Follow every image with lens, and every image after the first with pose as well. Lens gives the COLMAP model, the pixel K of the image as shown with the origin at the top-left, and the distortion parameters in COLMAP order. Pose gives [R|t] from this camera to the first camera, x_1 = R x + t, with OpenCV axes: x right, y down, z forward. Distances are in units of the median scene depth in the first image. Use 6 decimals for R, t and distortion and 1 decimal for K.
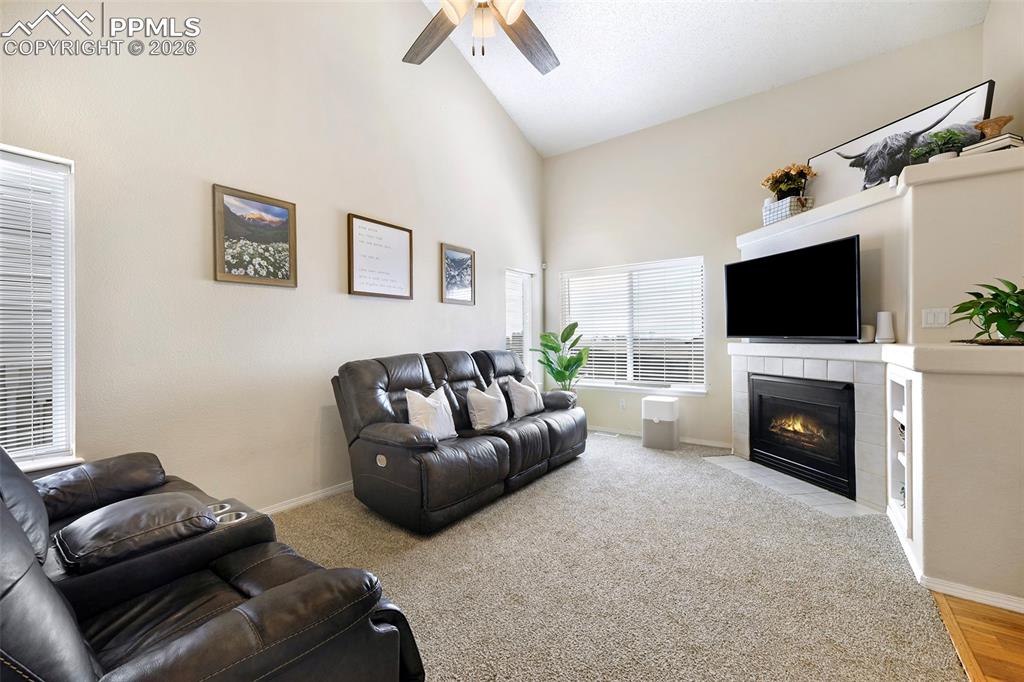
lens RADIAL K [[414.7, 0, 505.9], [0, 414.7, 339.7], [0, 0, 1]] dist [0.002202, 0.000001]
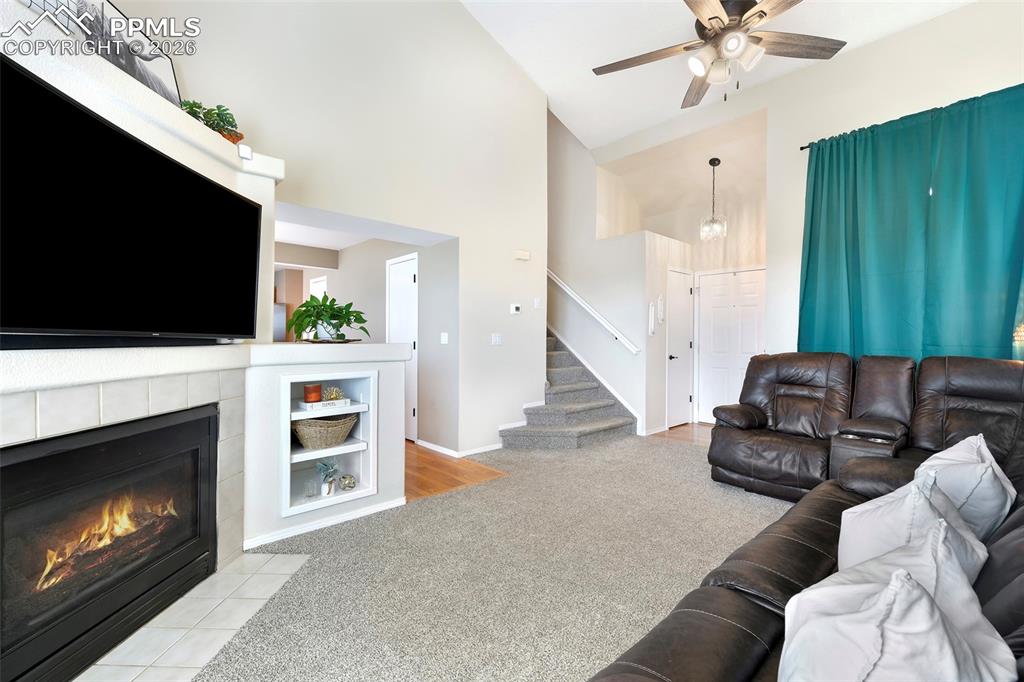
lens RADIAL K [[421.2, 0, 492.6], [0, 421.2, 340.4], [0, 0, 1]] dist [0.000325, 0.000002]
pose [[-0.973724, 0.001806, 0.227725, 0.209661], [0.002788, 0.999988, 0.003990, 0.000107], [-0.227715, 0.004520, -0.973717, 1.429389]]
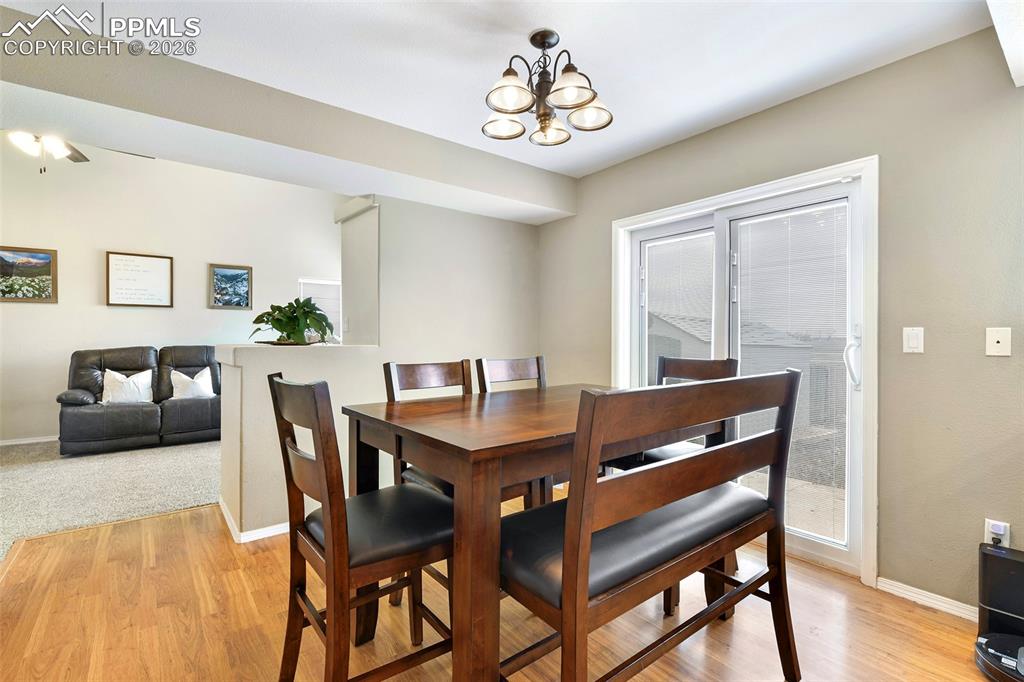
lens RADIAL K [[466.1, 0, 508.7], [0, 466.1, 334.1], [0, 0, 1]] dist [-0.003692, -0.000647]
pose [[0.962049, 0.007062, -0.272785, 1.456693], [-0.008758, 0.999949, -0.005000, -0.012632], [0.272736, 0.007200, 0.962062, -0.205651]]
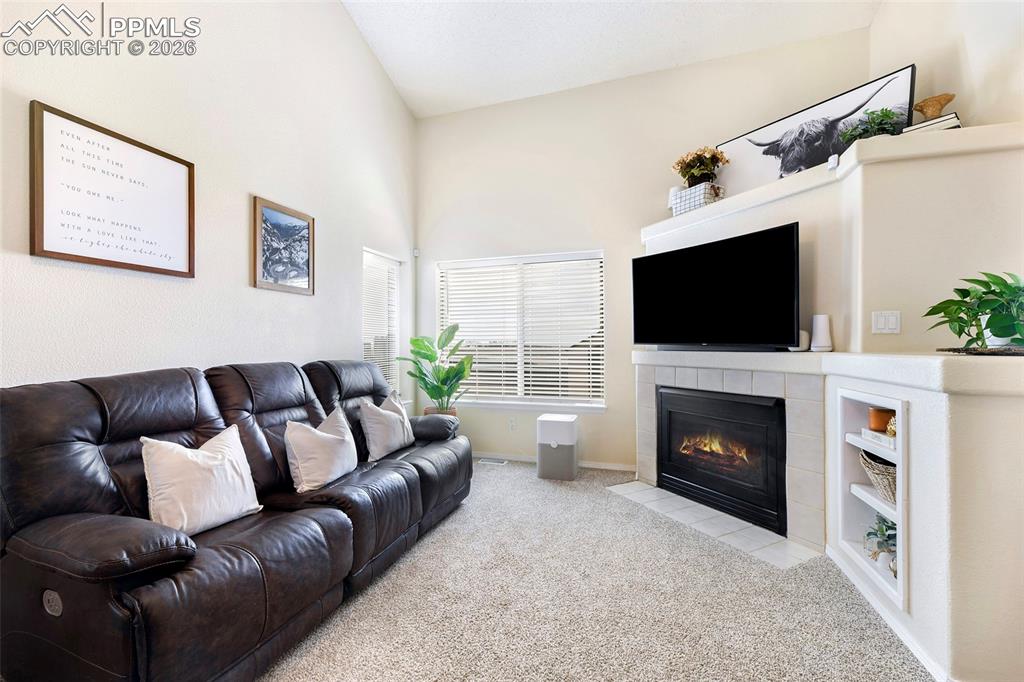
lens RADIAL K [[416.2, 0, 507.7], [0, 416.2, 344.4], [0, 0, 1]] dist [-0.000063, -0.000182]
pose [[0.953792, 0.006715, 0.300393, 0.035591], [-0.005393, 0.999972, -0.005229, 0.001247], [-0.300420, 0.003367, 0.953801, 0.323468]]
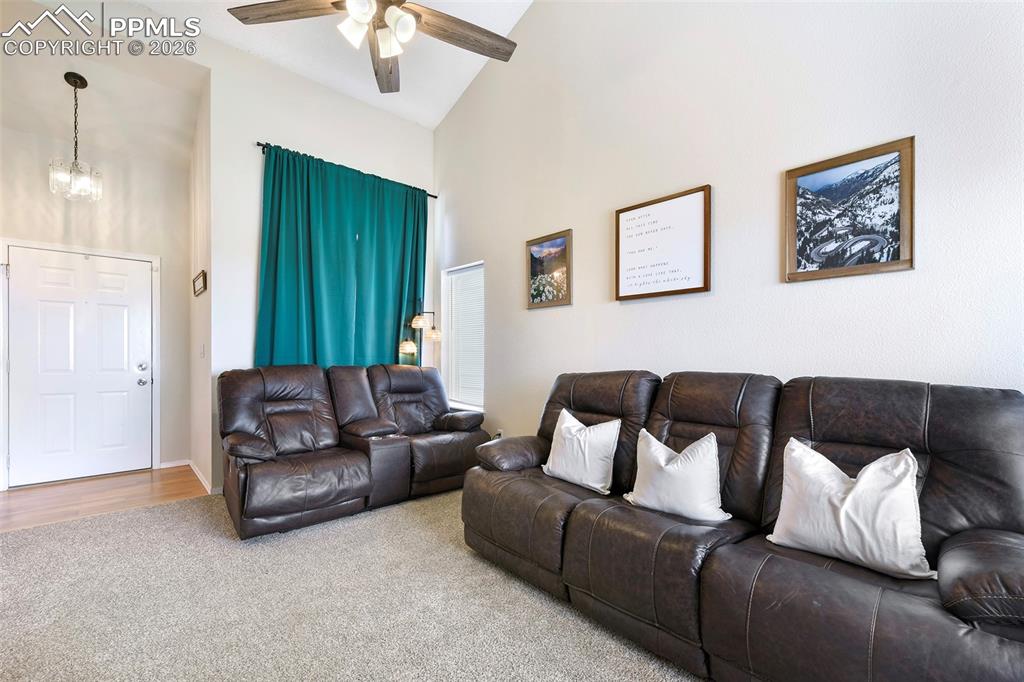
lens RADIAL K [[423.1, 0, 507.8], [0, 423.1, 358.5], [0, 0, 1]] dist [0.001213, 0.000058]
pose [[-0.196806, 0.015306, -0.980323, 0.568650], [-0.004643, 0.999852, 0.016543, 0.000872], [0.980431, 0.007807, -0.196706, 0.945547]]
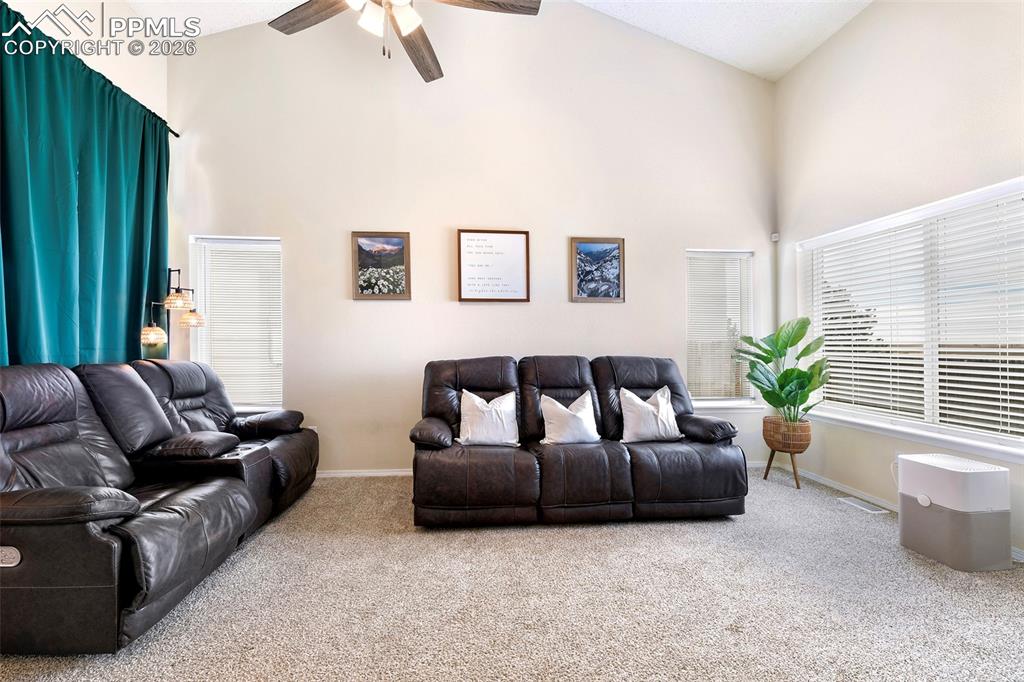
lens RADIAL K [[415.4, 0, 493.0], [0, 415.4, 342.9], [0, 0, 1]] dist [0.001233, 0.000029]
pose [[0.657262, 0.008423, -0.753615, 0.531500], [-0.007014, 0.999963, 0.005059, -0.003887], [0.753629, 0.001961, 0.657297, 0.330452]]
